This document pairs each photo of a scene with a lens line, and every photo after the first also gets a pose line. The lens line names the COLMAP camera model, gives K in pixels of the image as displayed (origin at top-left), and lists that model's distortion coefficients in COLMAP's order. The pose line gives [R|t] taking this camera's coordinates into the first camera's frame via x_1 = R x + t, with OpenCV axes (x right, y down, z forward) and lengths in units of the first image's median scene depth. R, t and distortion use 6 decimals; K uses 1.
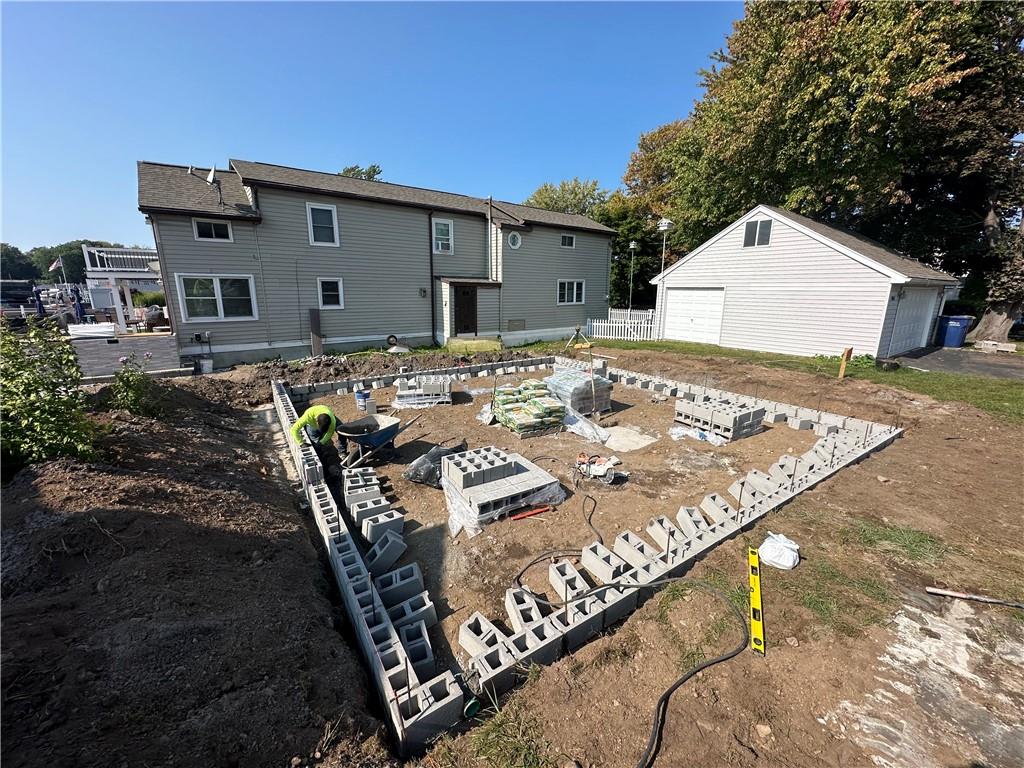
lens RADIAL K [[408.1, 0, 512.7], [0, 408.1, 385.8], [0, 0, 1]] dist [-0.000712, 0.000106]
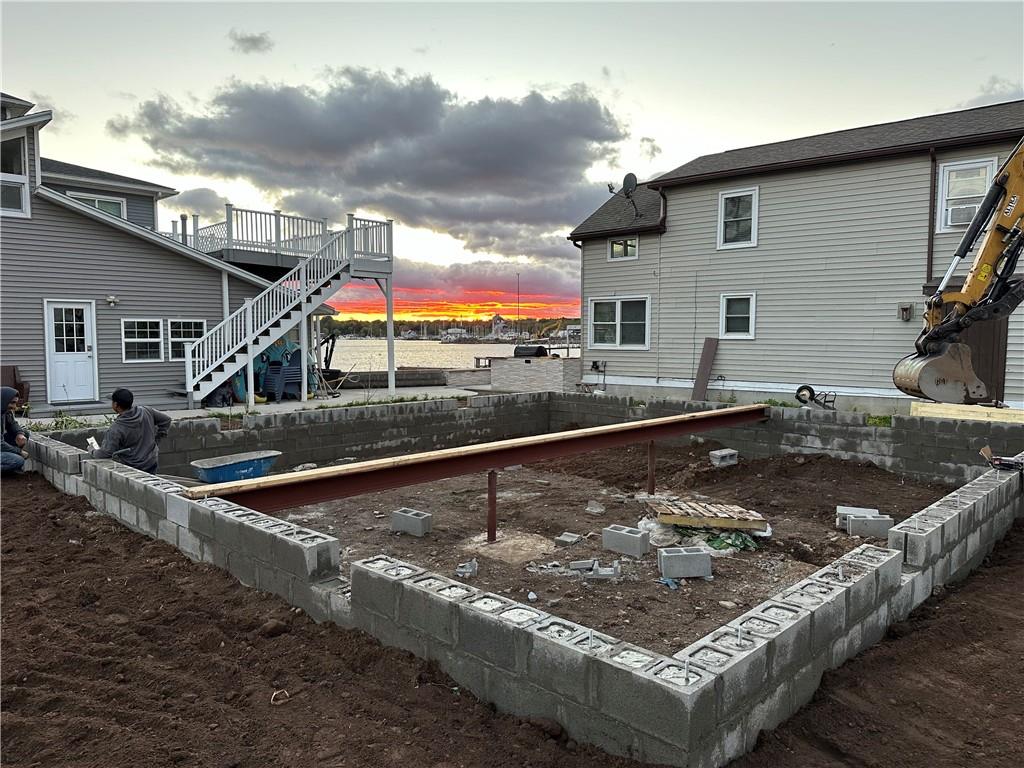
lens RADIAL K [[708.6, 0, 512.0], [0, 708.6, 384.0], [0, 0, 1]] dist [0.141873, -0.209656]
pose [[0.214713, 0.064947, -0.974515, 0.625636], [-0.227371, 0.973696, 0.014796, -0.049768], [0.949843, 0.218400, 0.223832, 0.402162]]
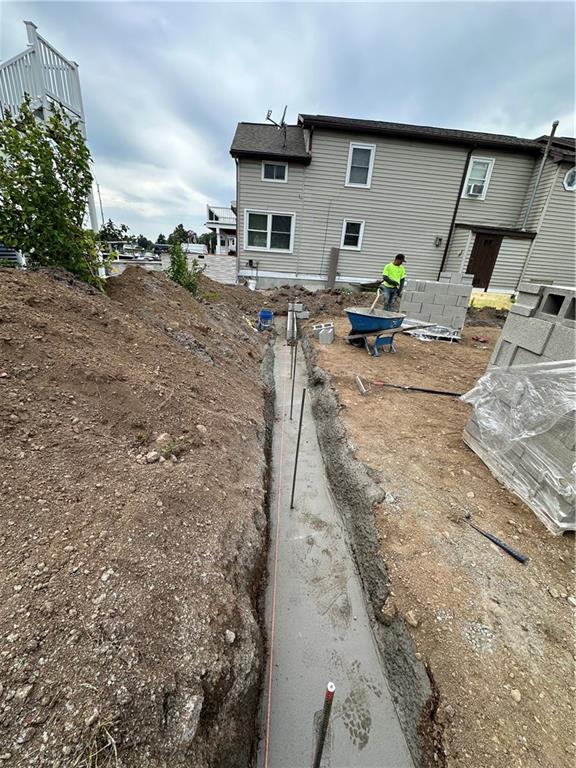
lens RADIAL K [[306.2, 0, 288.0], [0, 306.2, 384.0], [0, 0, 1]] dist [-0.002733, 0.000552]
pose [[0.827531, 0.252469, -0.501449, -0.068955], [-0.190461, 0.966460, 0.172277, 0.055944], [0.528125, -0.047058, 0.847862, 0.178600]]
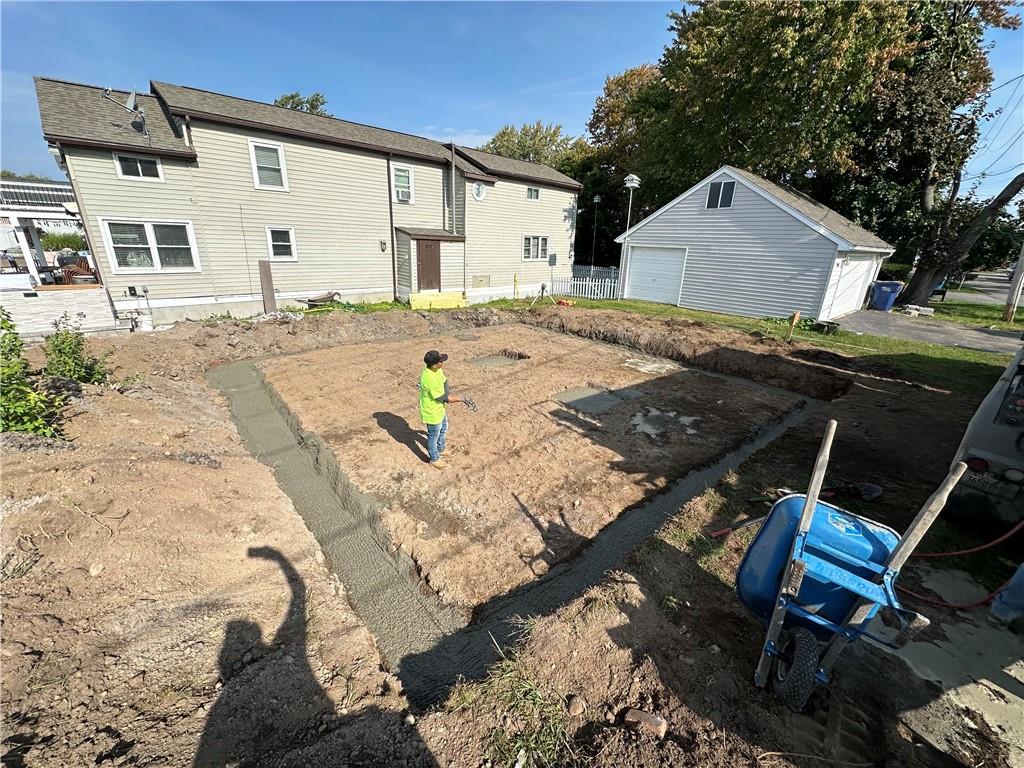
lens RADIAL K [[408.2, 0, 512.8], [0, 408.2, 384.7], [0, 0, 1]] dist [-0.002733, 0.000552]
pose [[0.994878, -0.005918, 0.100907, -0.019146], [-0.005054, 0.994124, 0.108130, -0.010813], [-0.100954, -0.108087, 0.989002, -0.003294]]
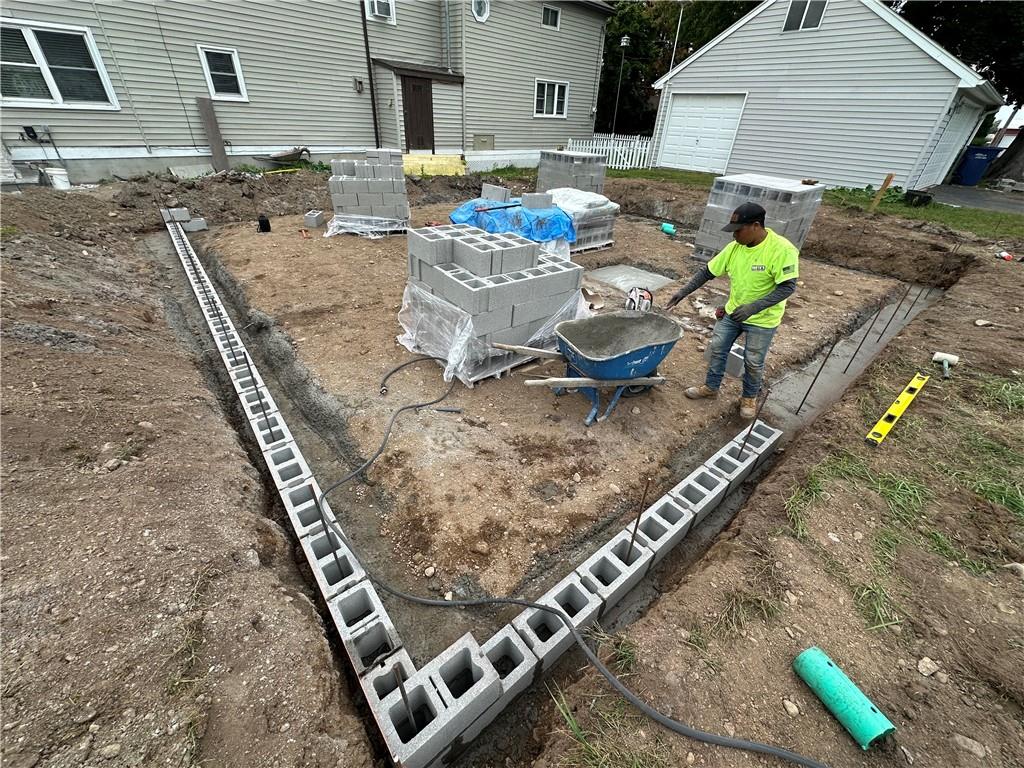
lens RADIAL K [[408.2, 0, 512.8], [0, 408.2, 384.7], [0, 0, 1]] dist [-0.002733, 0.000552]
pose [[0.994960, -0.019092, 0.098438, -0.027062], [-0.015794, 0.939614, 0.341871, 0.029467], [-0.099021, -0.341703, 0.934577, 0.105648]]
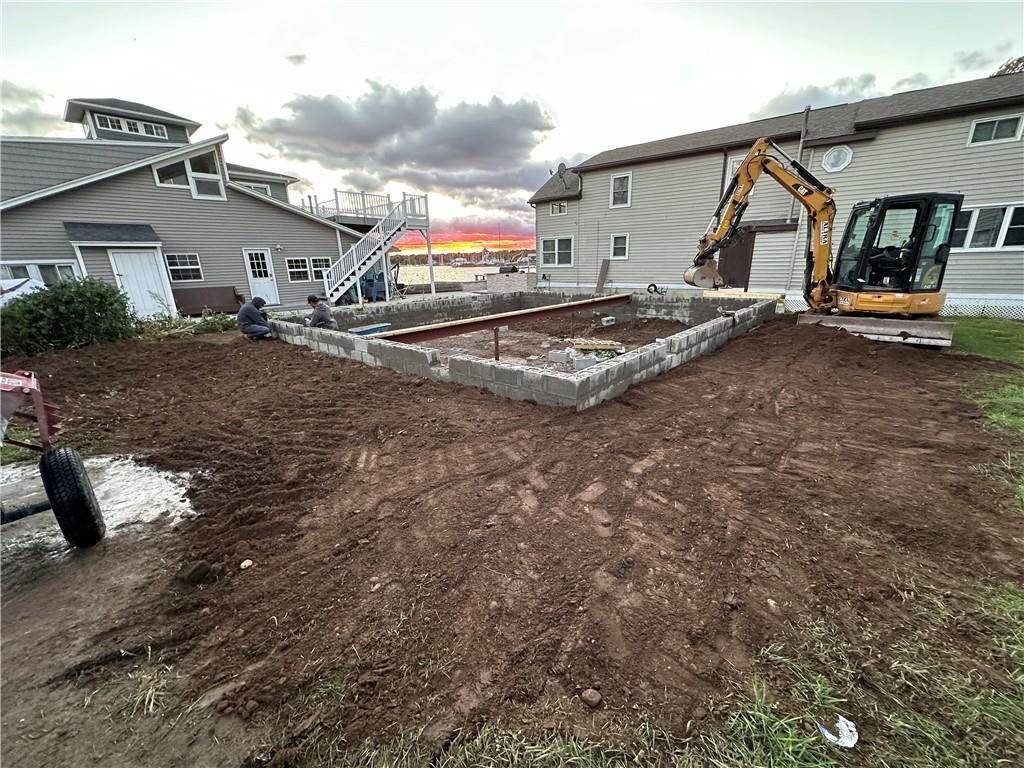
lens RADIAL K [[408.2, 0, 512.8], [0, 408.2, 384.7], [0, 0, 1]] dist [-0.002733, 0.000552]
pose [[0.257388, 0.271833, -0.927286, 0.728703], [-0.197405, 0.954171, 0.224920, -0.039502], [0.945930, 0.125159, 0.299253, 0.367077]]
